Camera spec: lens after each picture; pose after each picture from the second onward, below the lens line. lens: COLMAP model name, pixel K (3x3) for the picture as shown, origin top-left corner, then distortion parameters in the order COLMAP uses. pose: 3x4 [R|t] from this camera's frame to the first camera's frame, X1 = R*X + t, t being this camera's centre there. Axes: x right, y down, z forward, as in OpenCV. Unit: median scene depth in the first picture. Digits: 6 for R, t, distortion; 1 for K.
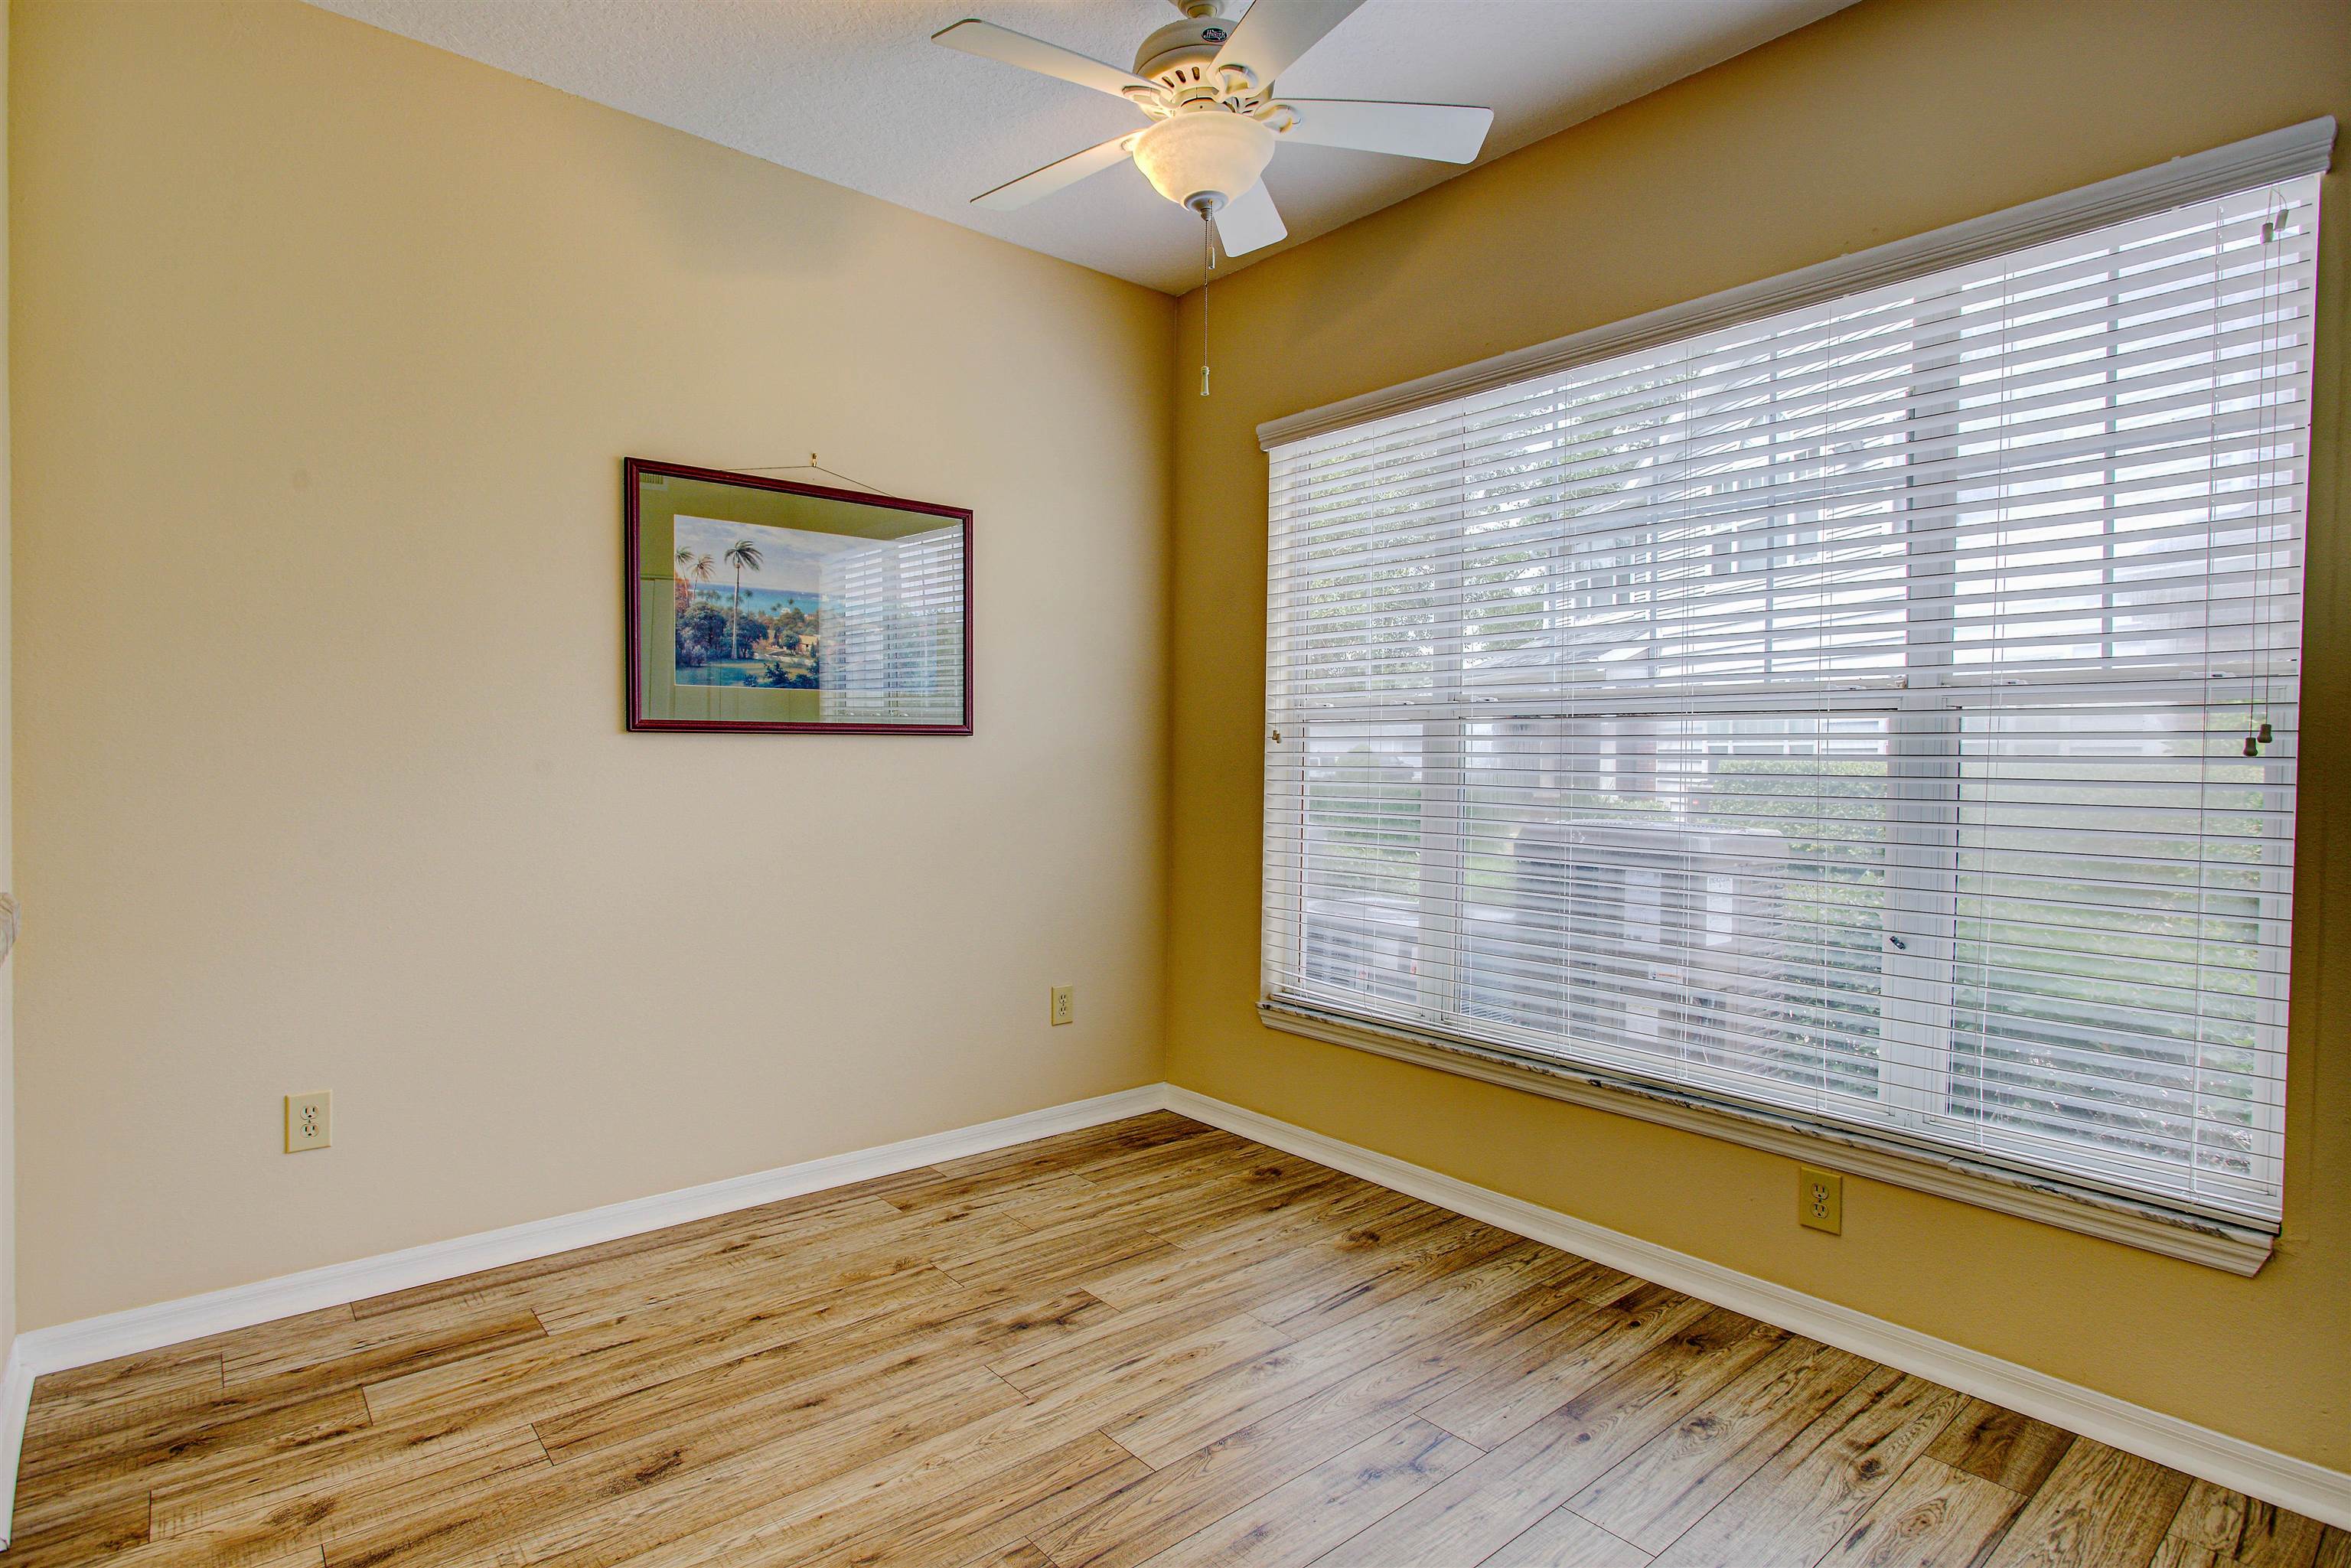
lens RADIAL K [[1179.8, 0, 1167.9], [0, 1179.8, 784.9], [0, 0, 1]] dist [-0.021959, 0.010372]
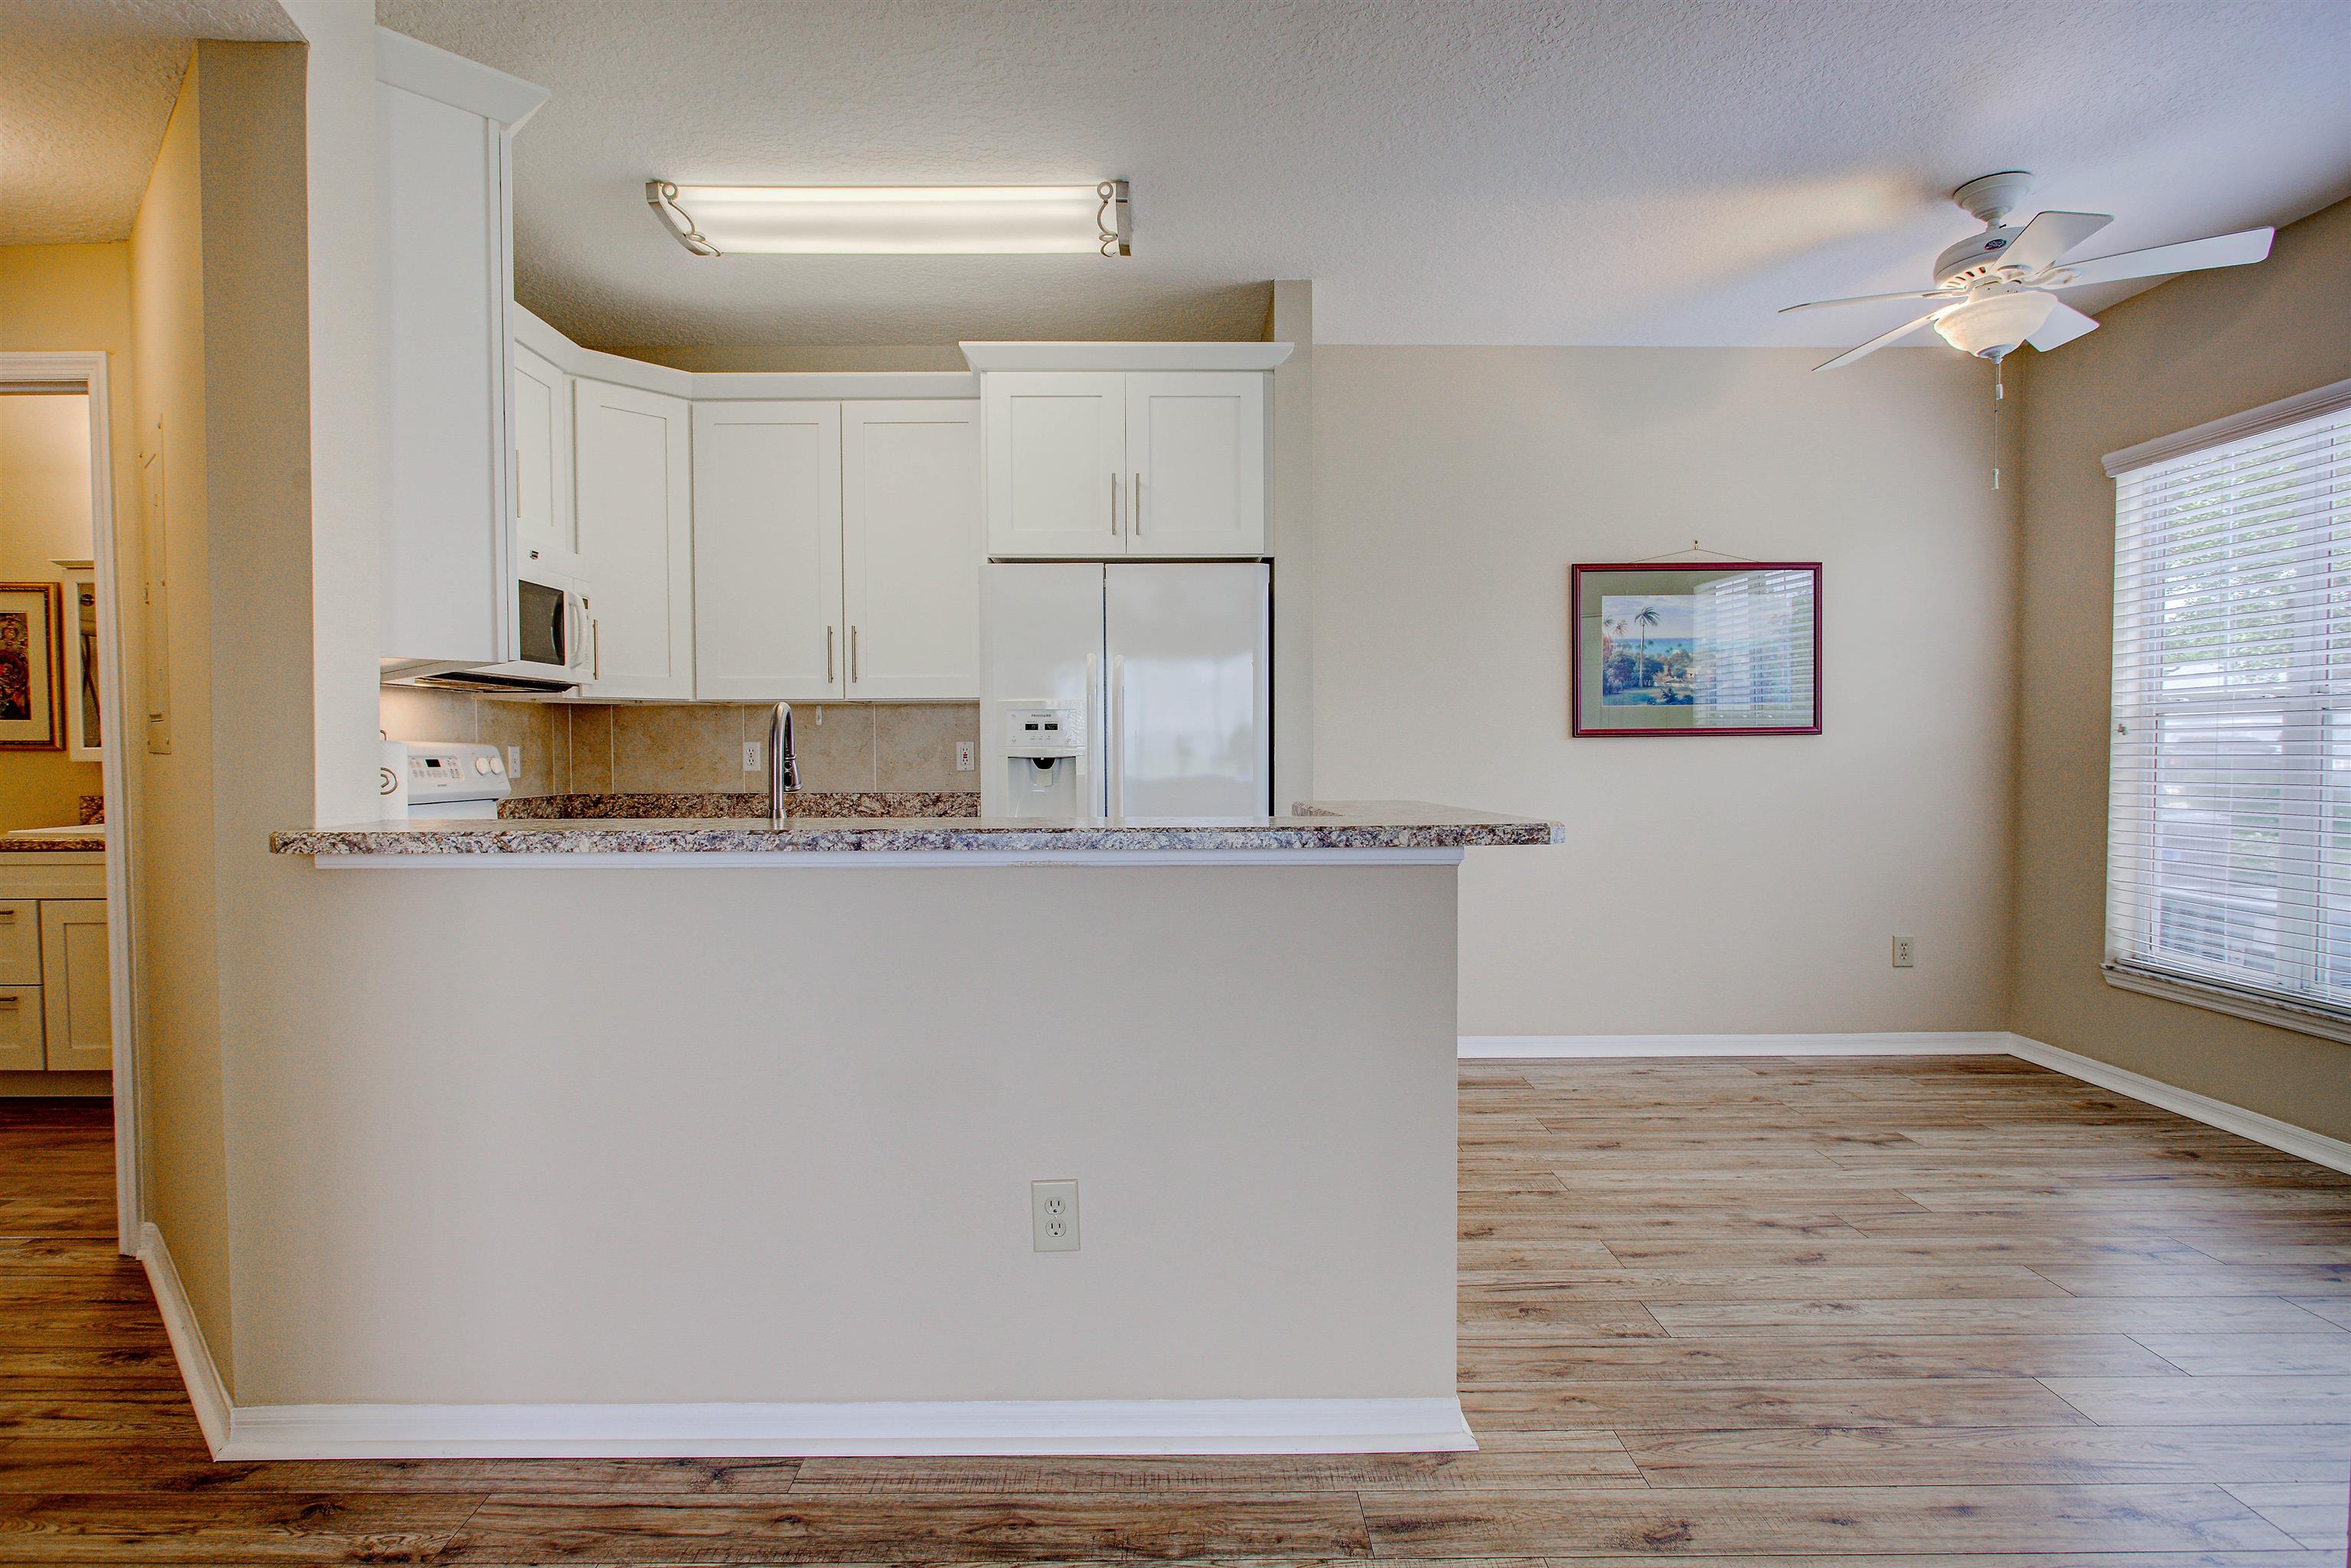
lens RADIAL K [[1179.8, 0, 1167.9], [0, 1179.8, 784.9], [0, 0, 1]] dist [-0.021959, 0.010372]
pose [[0.766240, 0.005571, -0.642530, 0.138110], [-0.004421, 0.999984, 0.003397, 0.015514], [0.642539, 0.000238, 0.766253, -0.556500]]
